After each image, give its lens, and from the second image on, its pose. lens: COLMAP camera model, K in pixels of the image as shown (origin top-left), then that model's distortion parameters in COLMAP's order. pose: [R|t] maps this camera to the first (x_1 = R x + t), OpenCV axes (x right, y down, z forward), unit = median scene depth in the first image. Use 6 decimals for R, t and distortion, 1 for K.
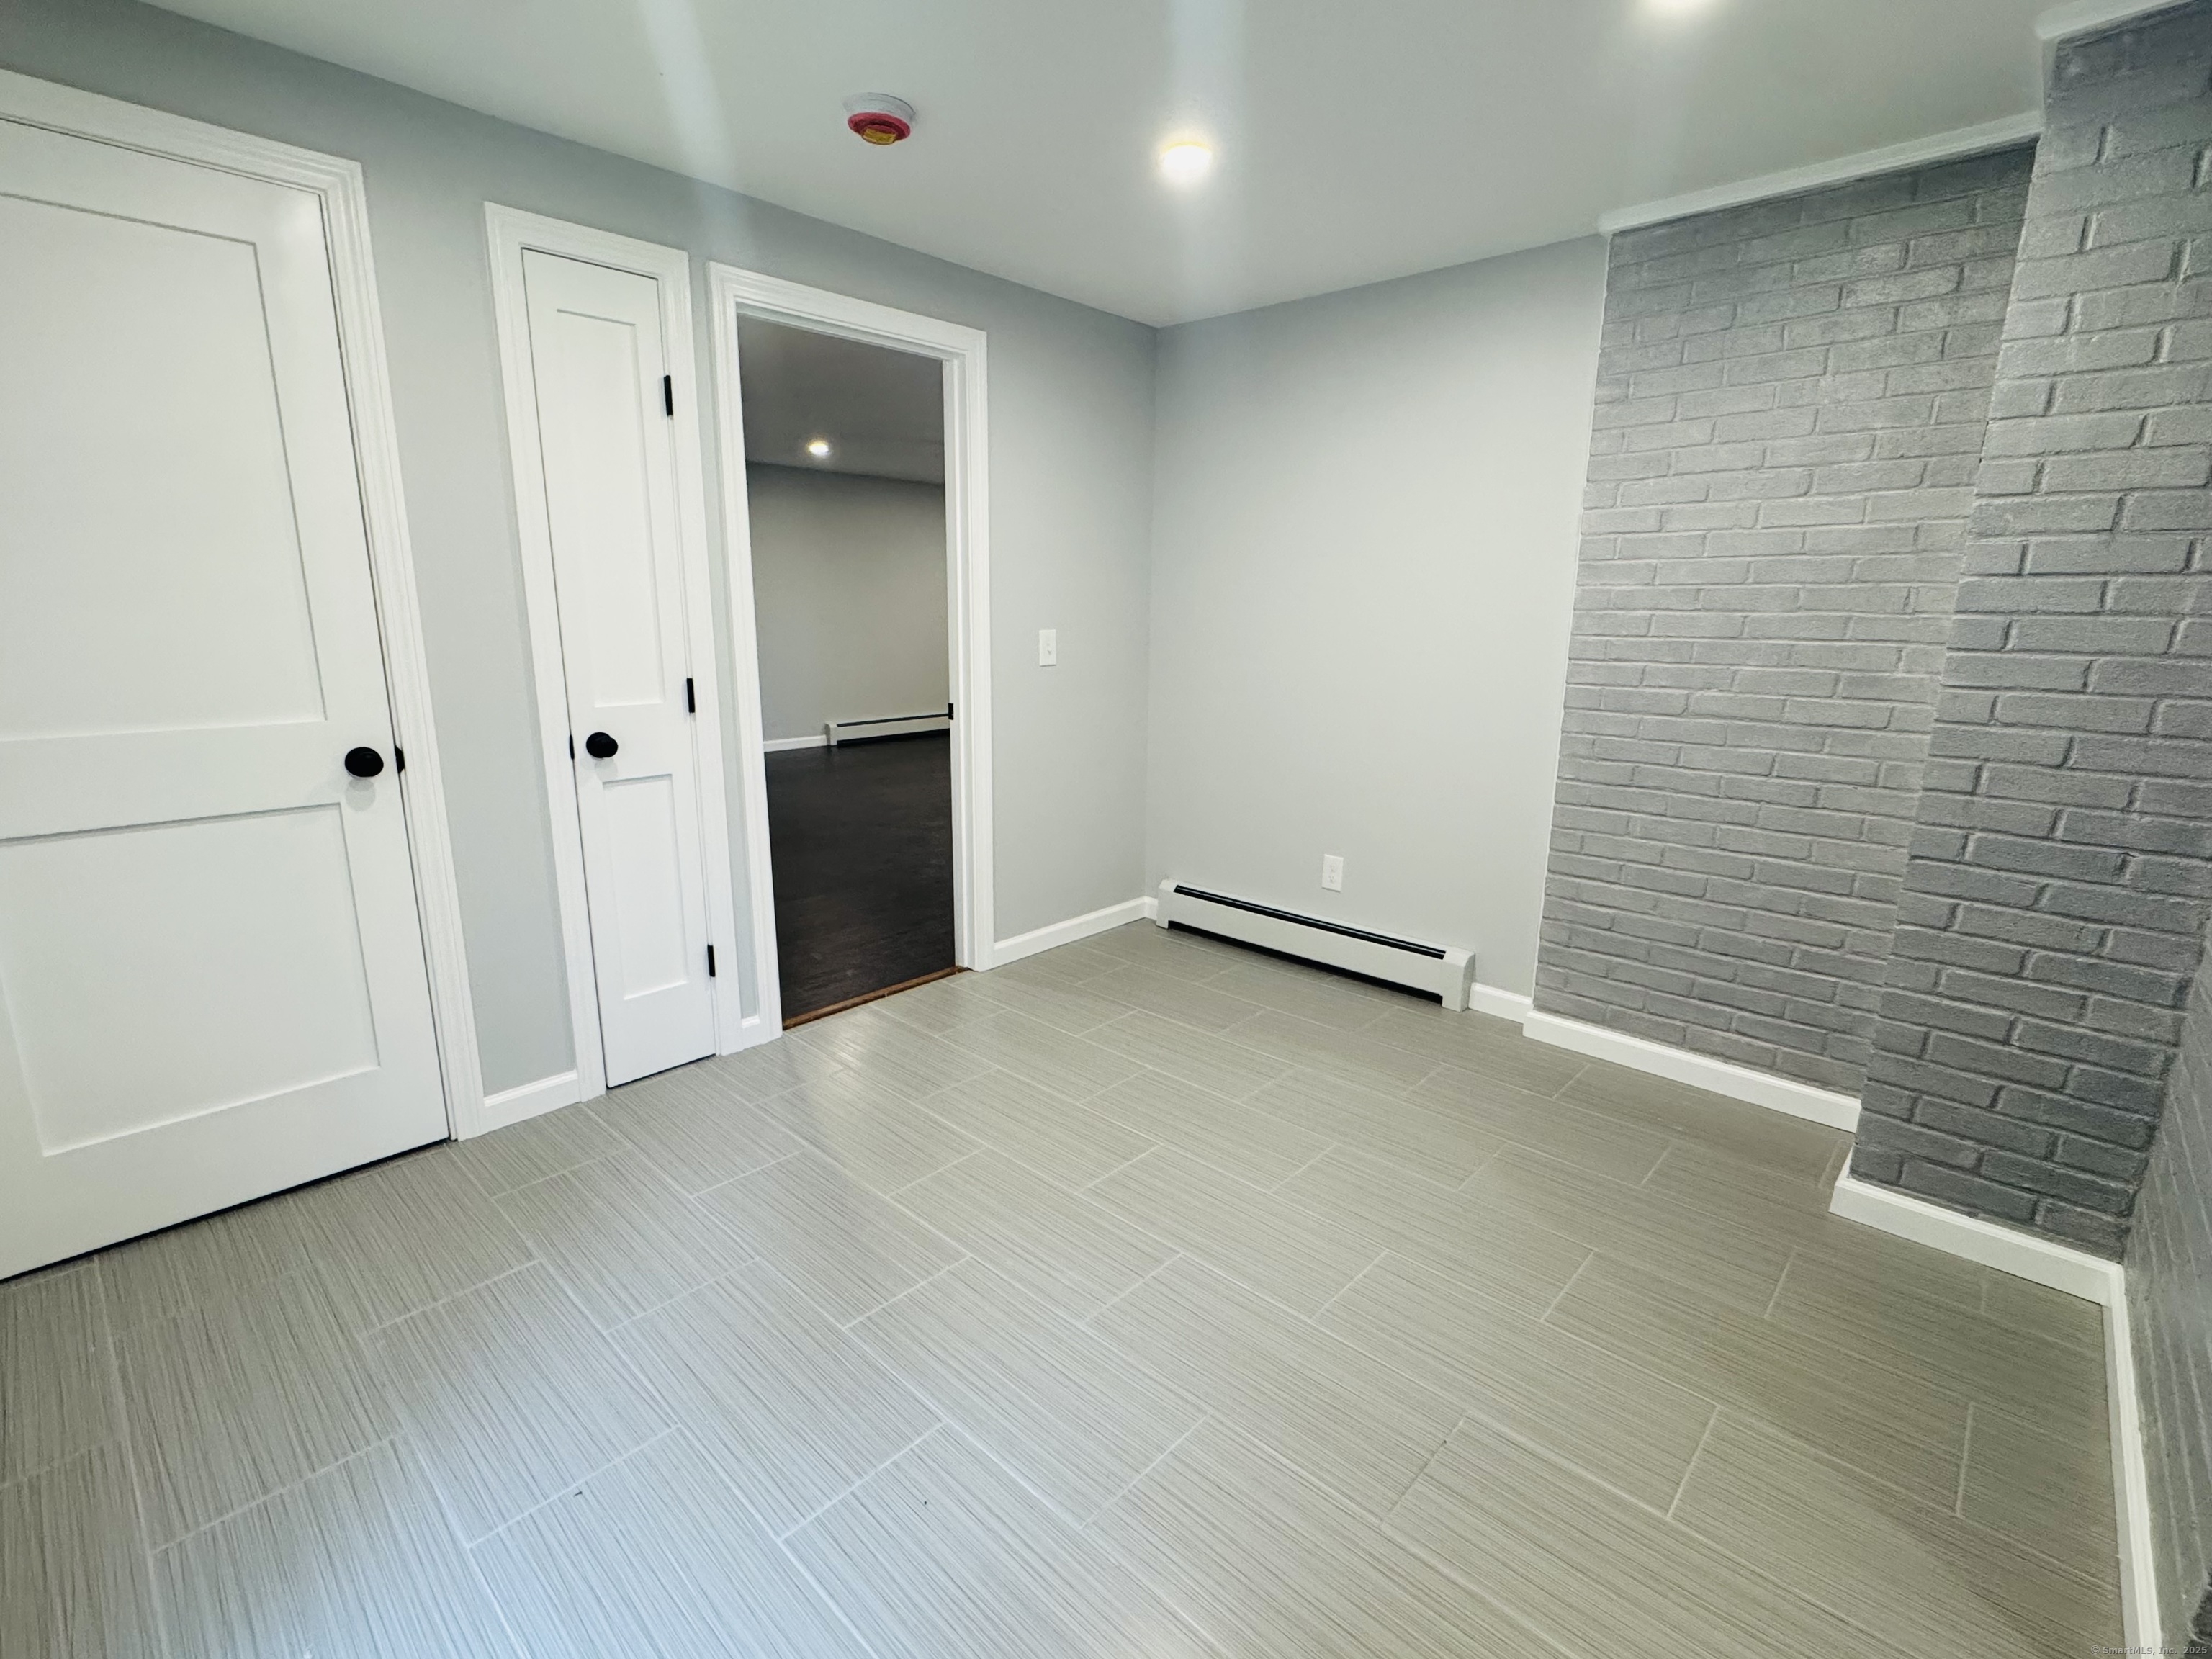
lens RADIAL K [[1017.8, 0, 1106.2], [0, 1017.8, 826.7], [0, 0, 1]] dist [-0.002253, -0.000933]
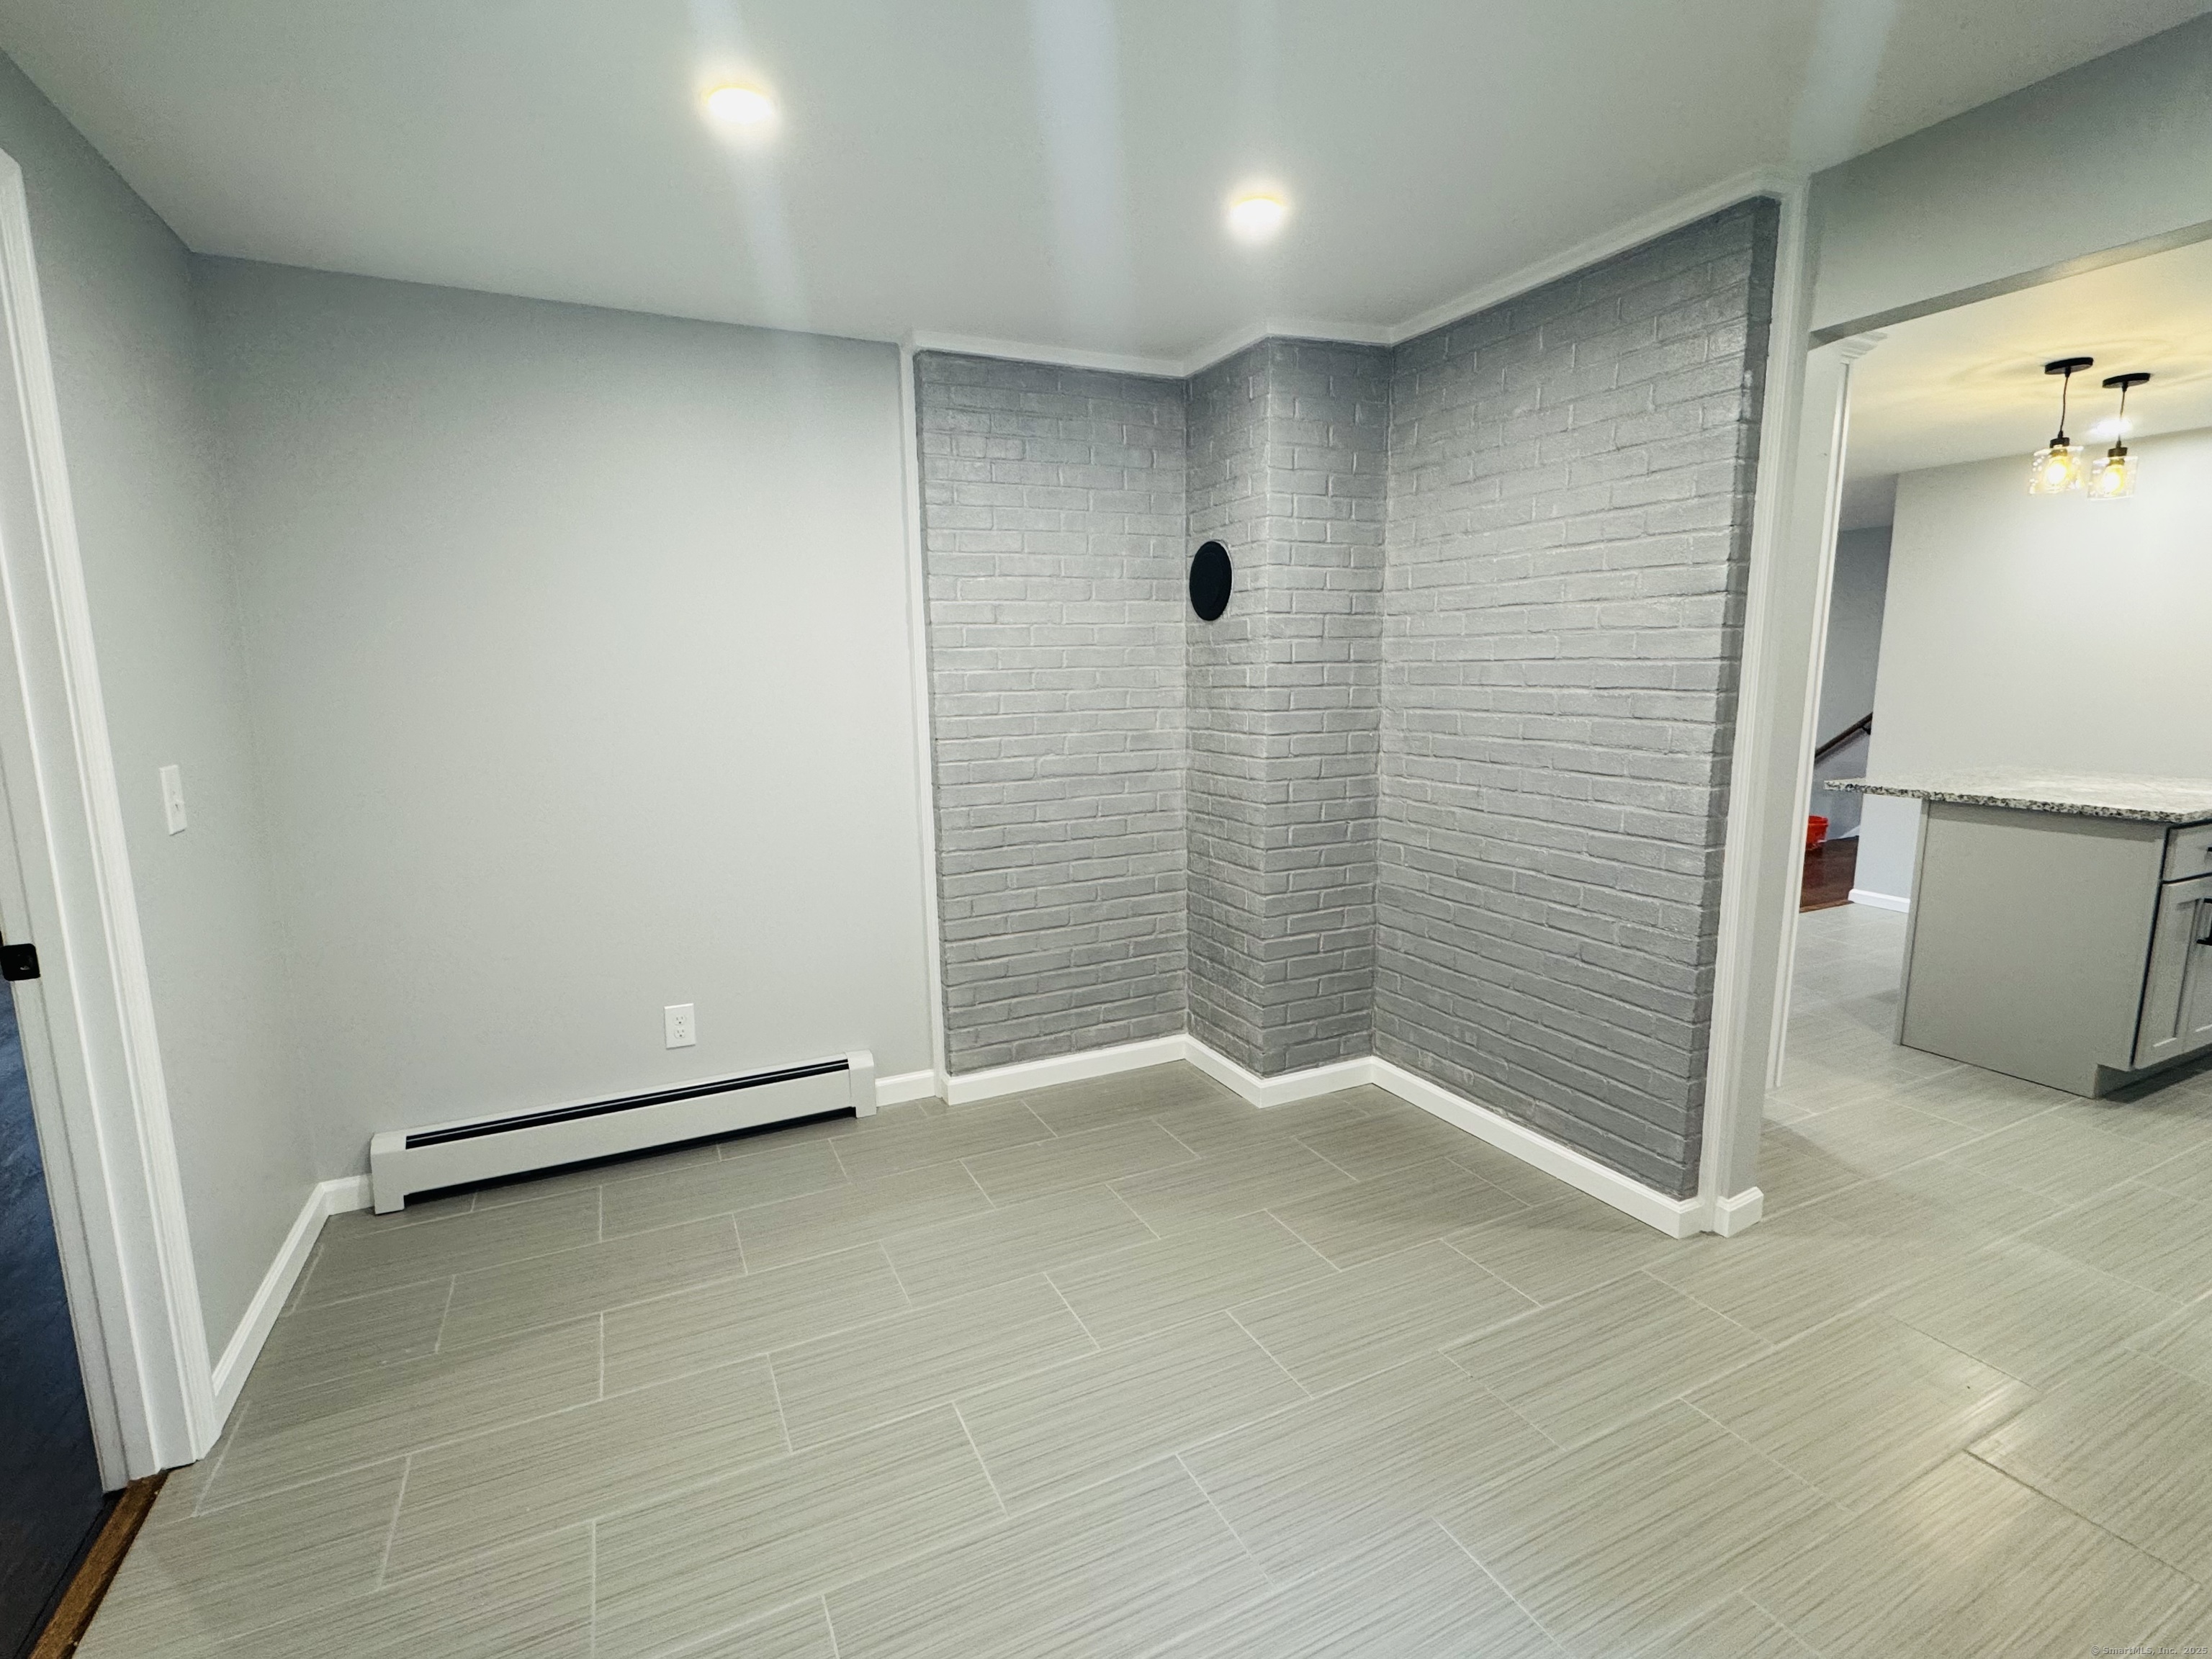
lens RADIAL K [[1017.8, 0, 1097.7], [0, 1017.8, 826.5], [0, 0, 1]] dist [-0.002253, -0.000933]
pose [[0.364304, -0.157260, 0.917906, -0.507273], [0.217853, 0.972682, 0.080182, -0.137201], [-0.905441, 0.170758, 0.388611, 0.498395]]
